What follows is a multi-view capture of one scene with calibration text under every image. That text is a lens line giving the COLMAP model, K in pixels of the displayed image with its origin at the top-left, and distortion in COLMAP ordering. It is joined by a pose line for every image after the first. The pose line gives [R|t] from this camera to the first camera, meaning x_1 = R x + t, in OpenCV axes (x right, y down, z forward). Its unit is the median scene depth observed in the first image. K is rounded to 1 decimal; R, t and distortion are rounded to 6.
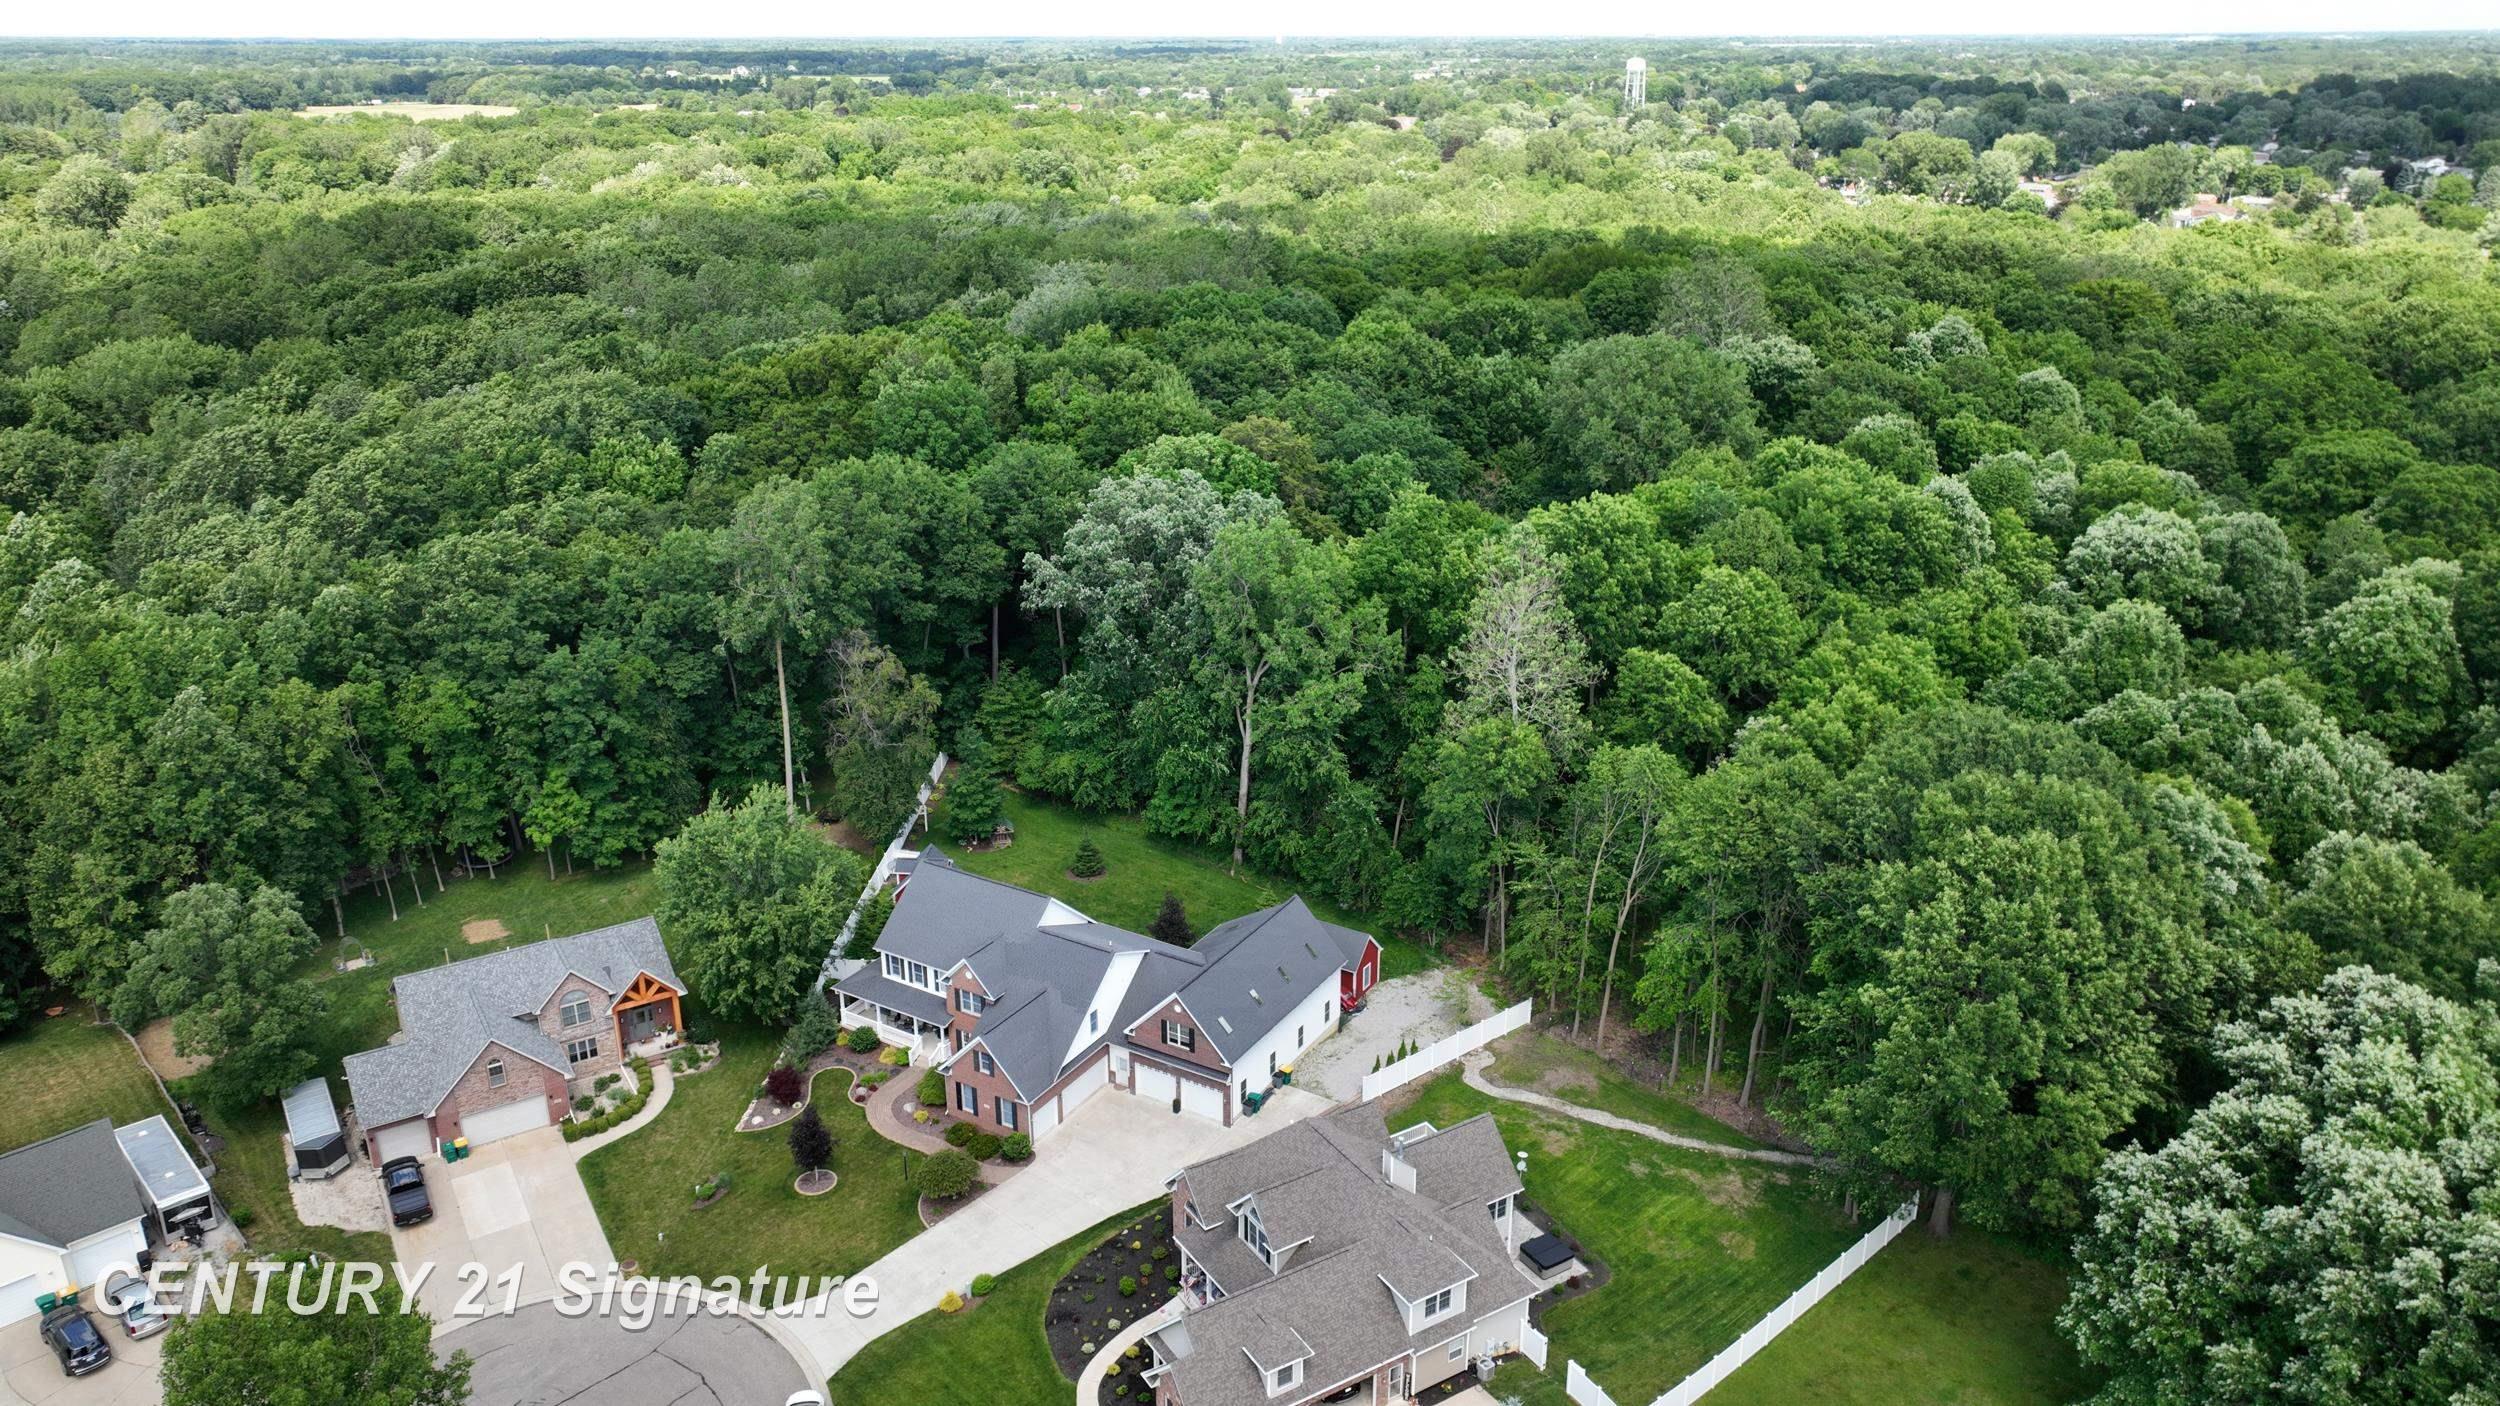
lens RADIAL K [[1762.4, 0, 1253.5], [0, 1762.4, 712.7], [0, 0, 1]] dist [0.004509, 0.013763]
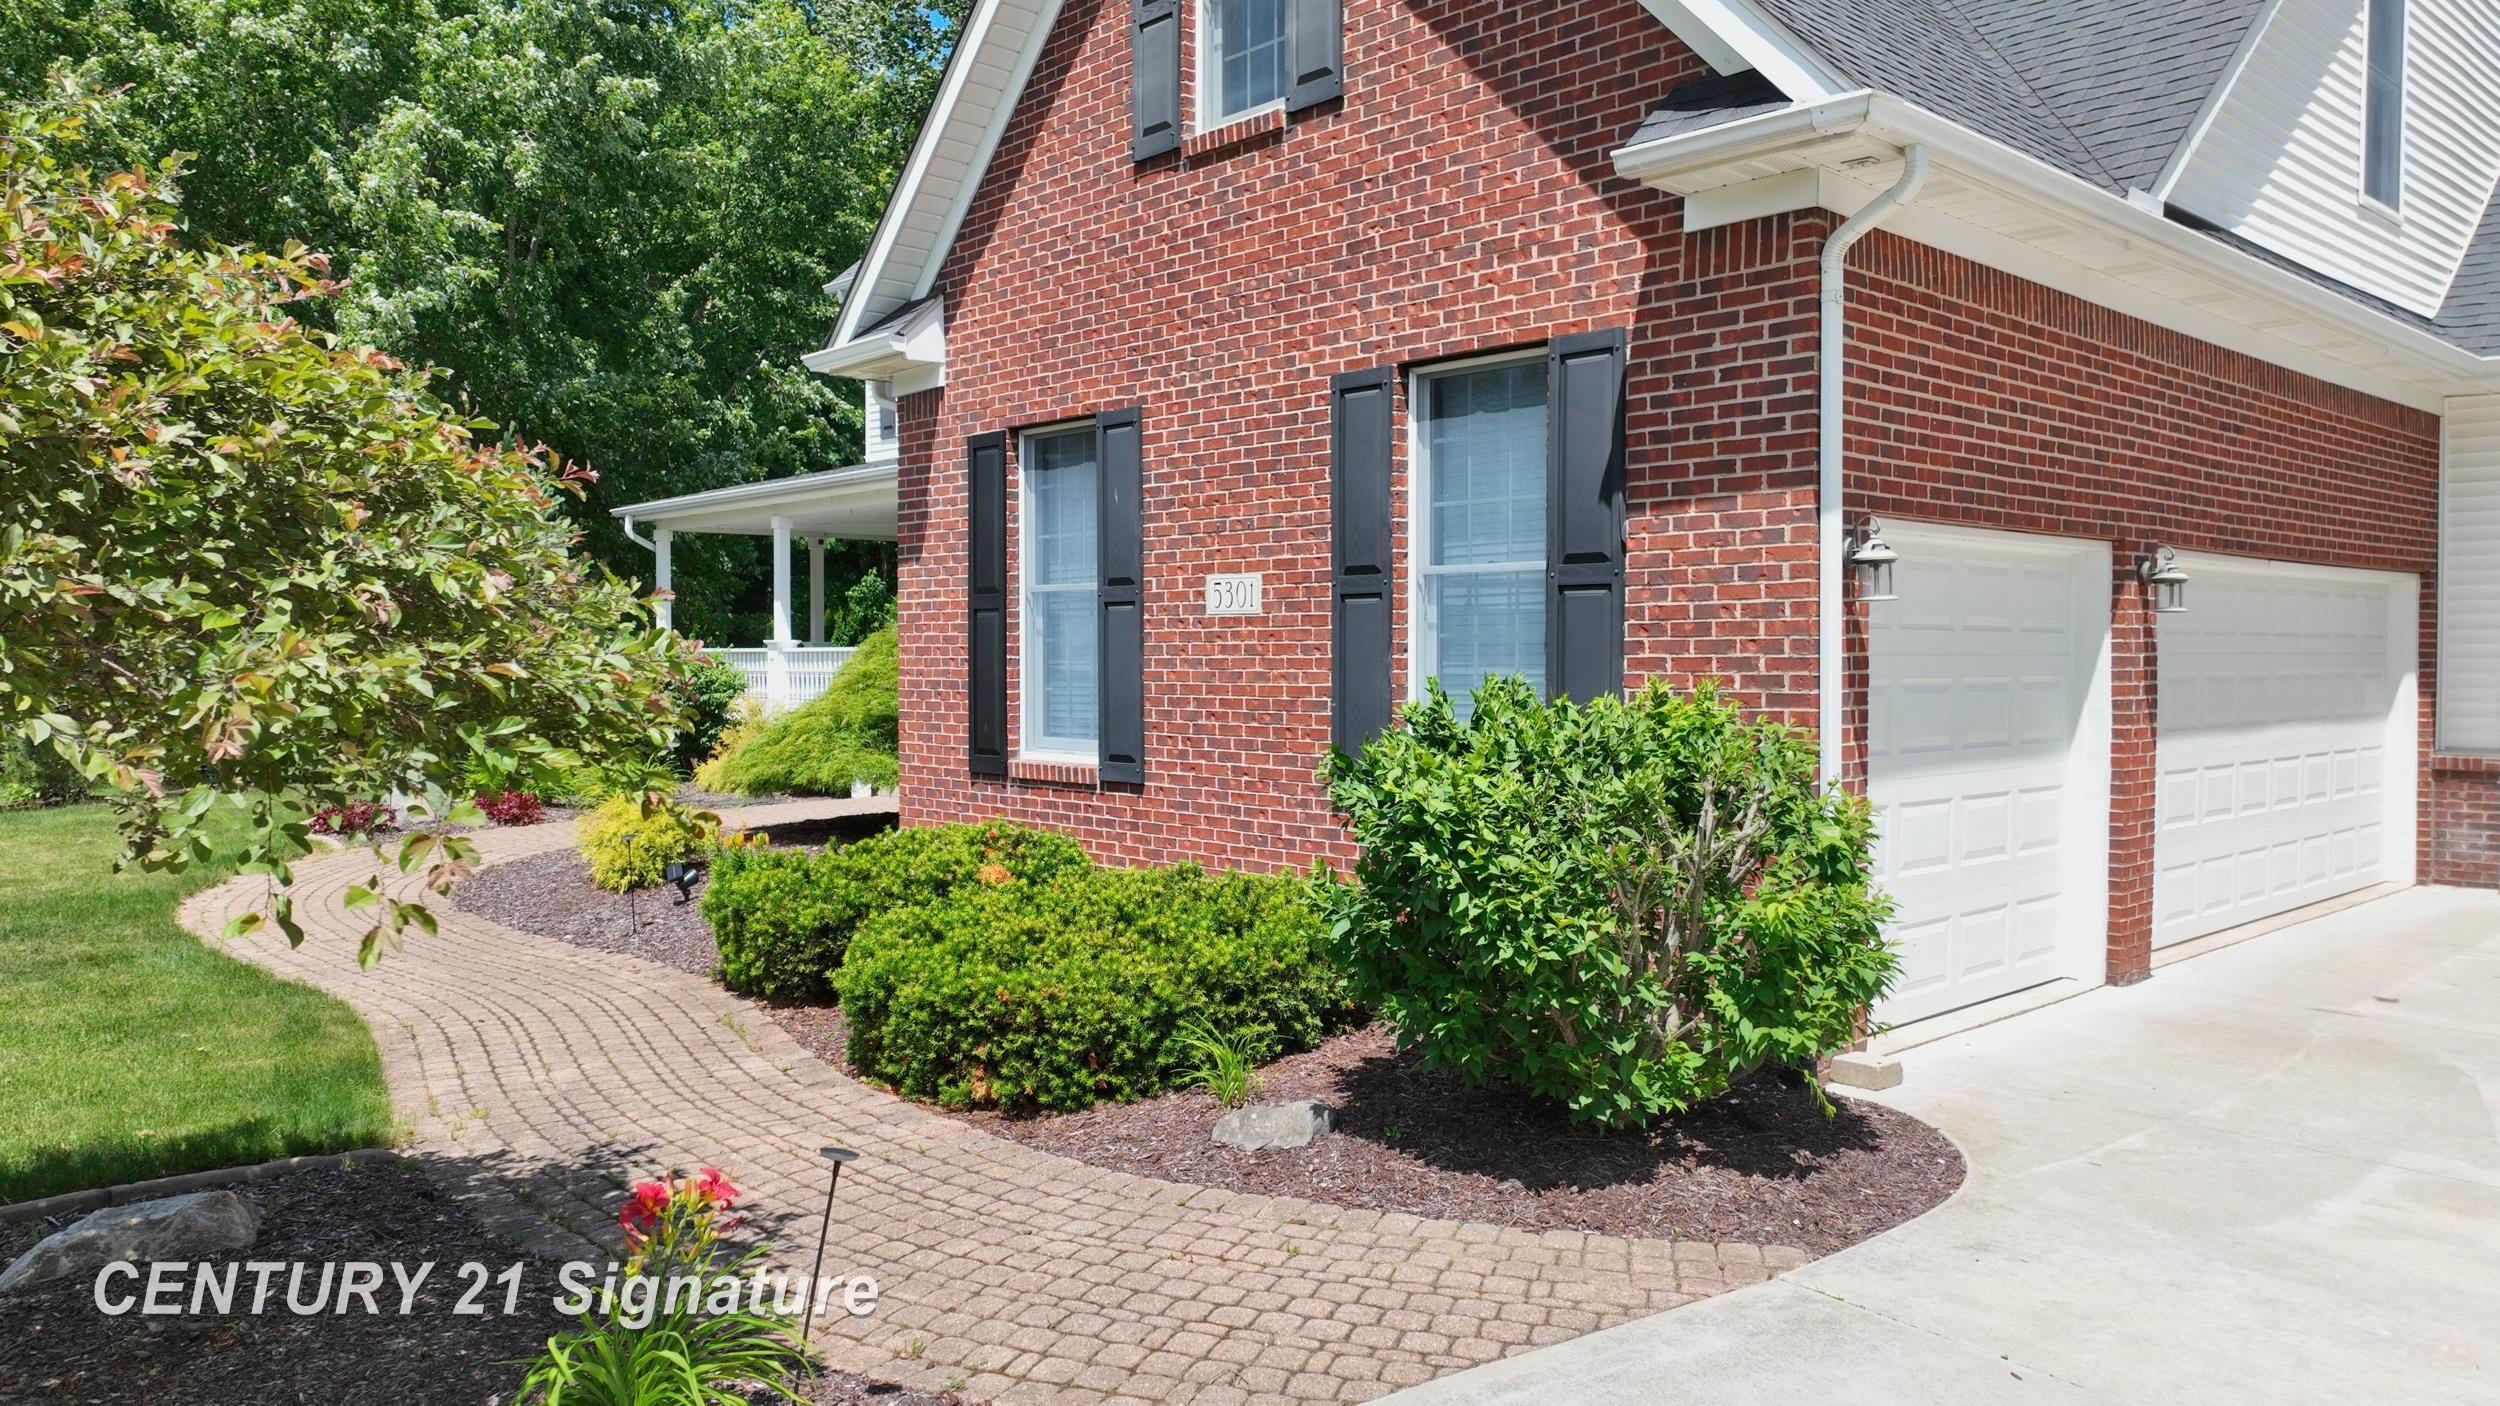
lens RADIAL K [[1762.4, 0, 1256.5], [0, 1762.4, 704.0], [0, 0, 1]] dist [0.004509, 0.013763]
pose [[0.962036, 0.008764, -0.272783, -0.120725], [-0.100458, 0.940685, -0.324069, 0.240646], [0.253763, 0.339169, 0.905853, 0.875785]]
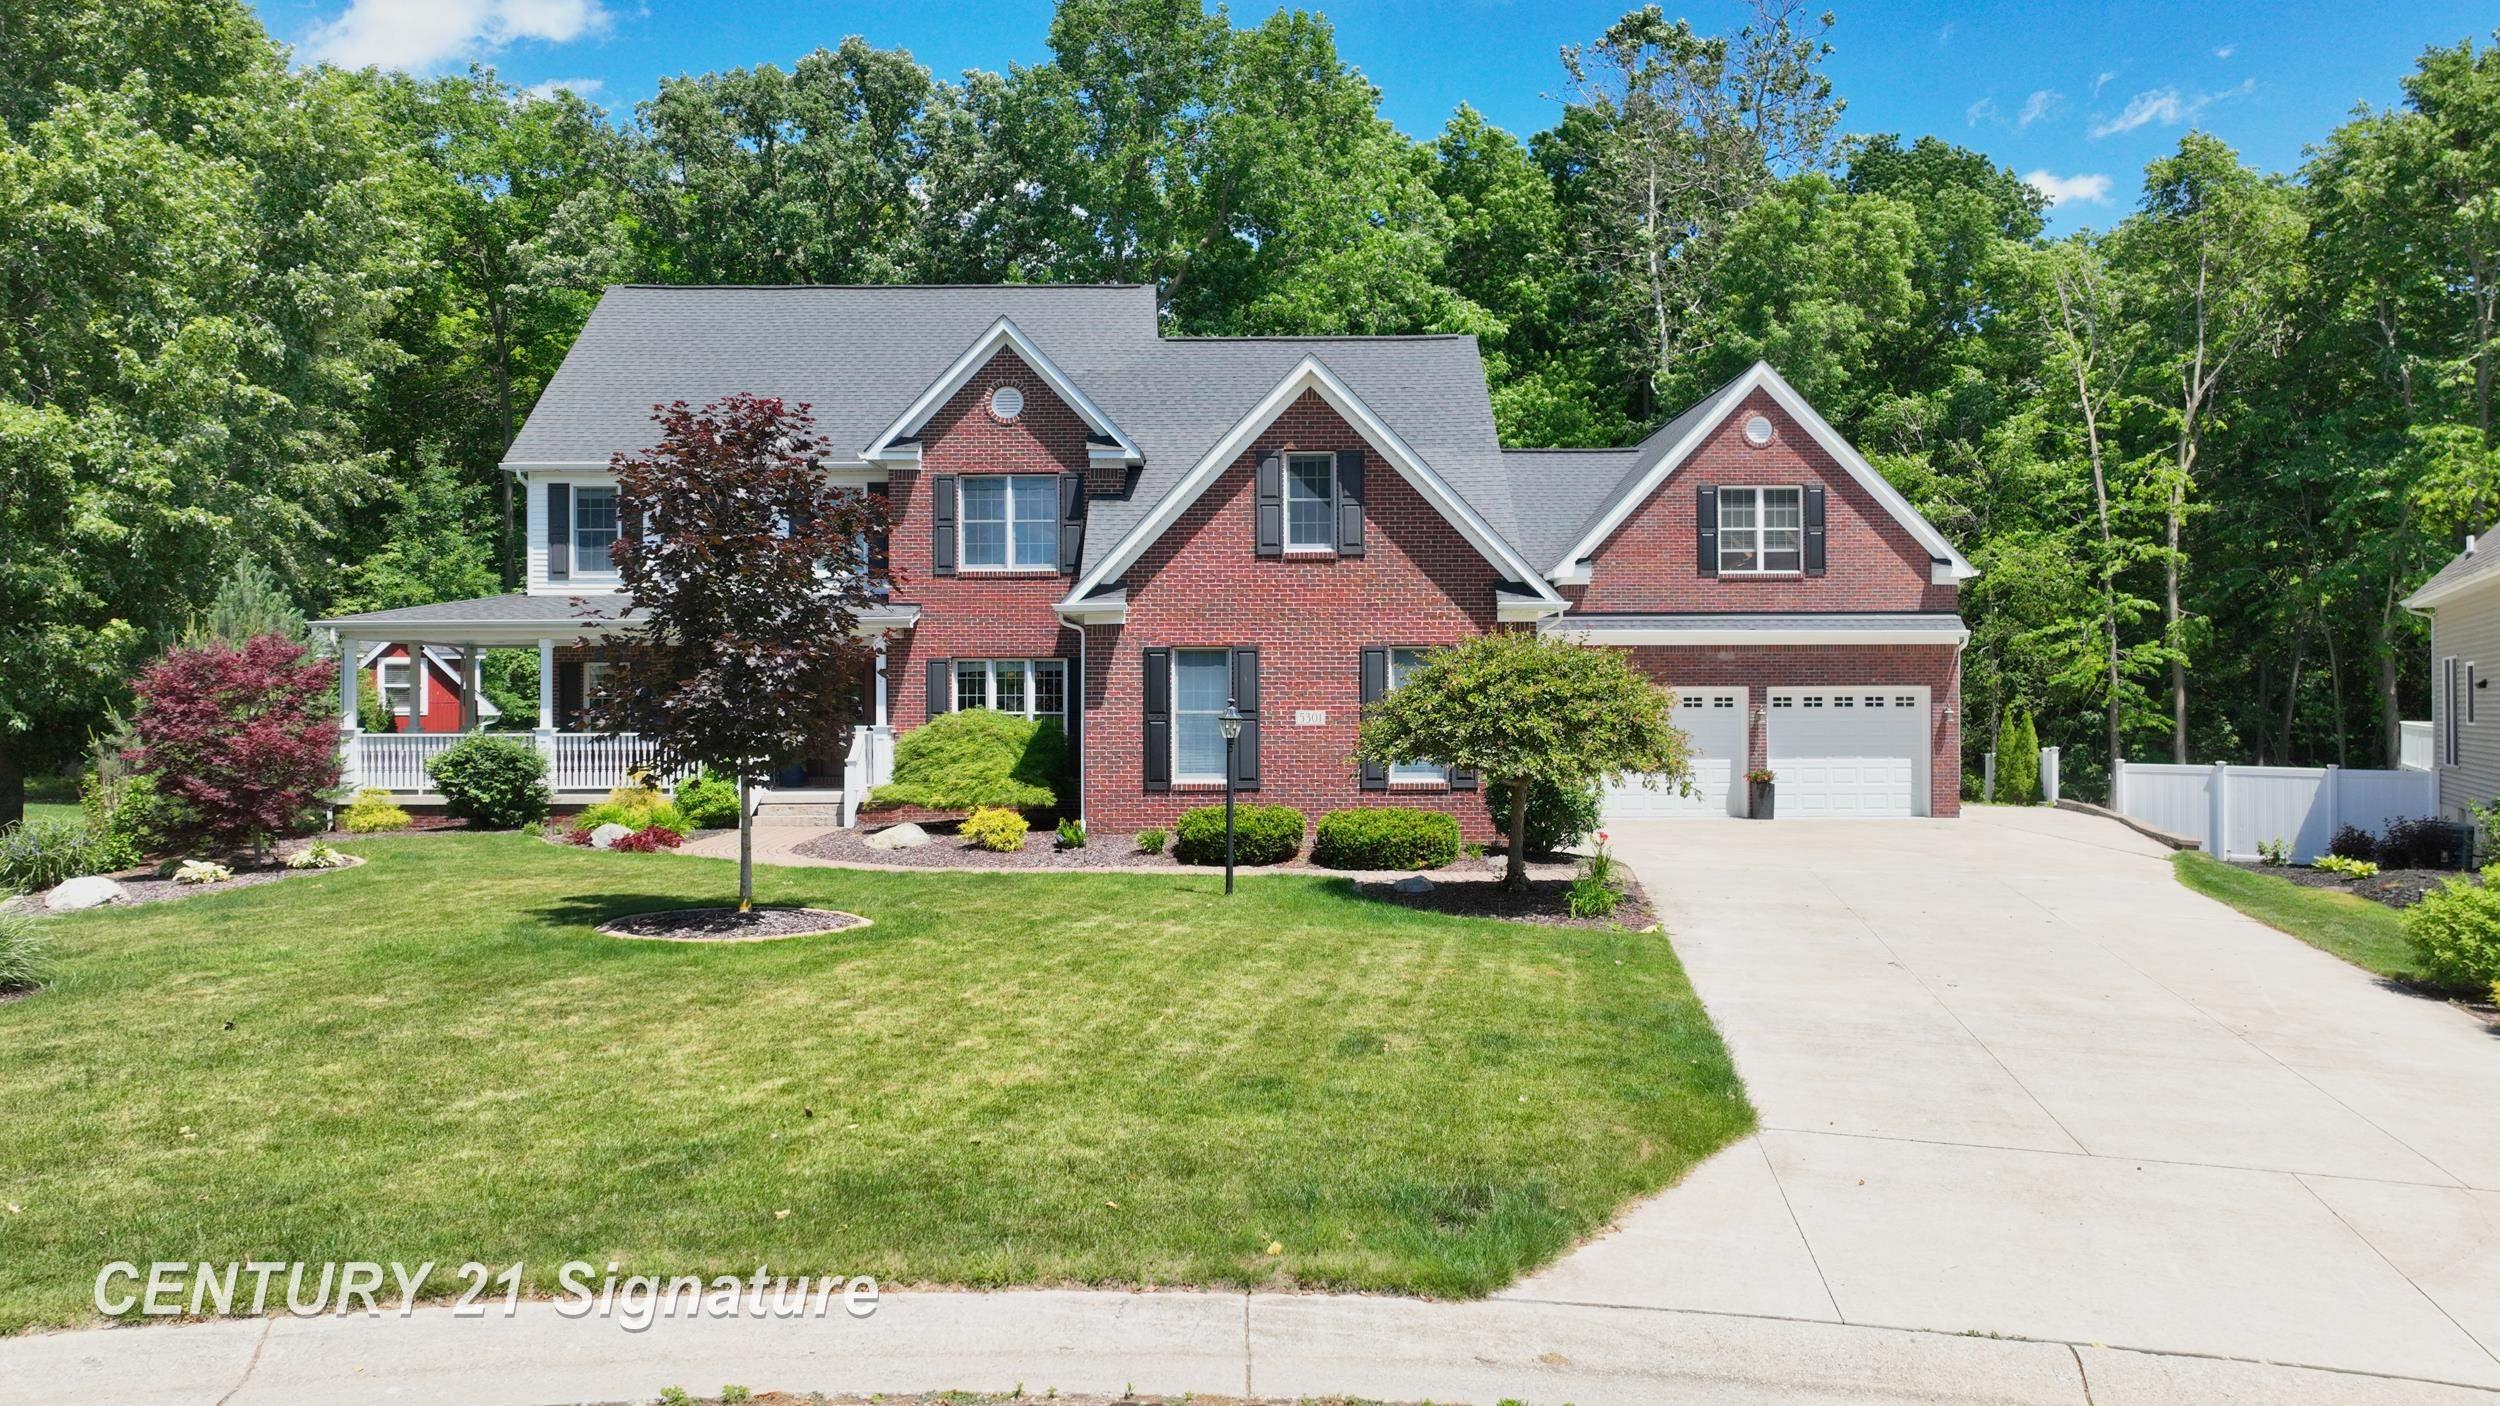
lens RADIAL K [[1762.4, 0, 1249.9], [0, 1762.4, 717.5], [0, 0, 1]] dist [0.004509, 0.013763]
pose [[0.856292, -0.002195, 0.516488, -0.262868], [0.190339, 0.930952, -0.311608, 0.277695], [-0.480141, 0.365135, 0.797584, 0.773326]]
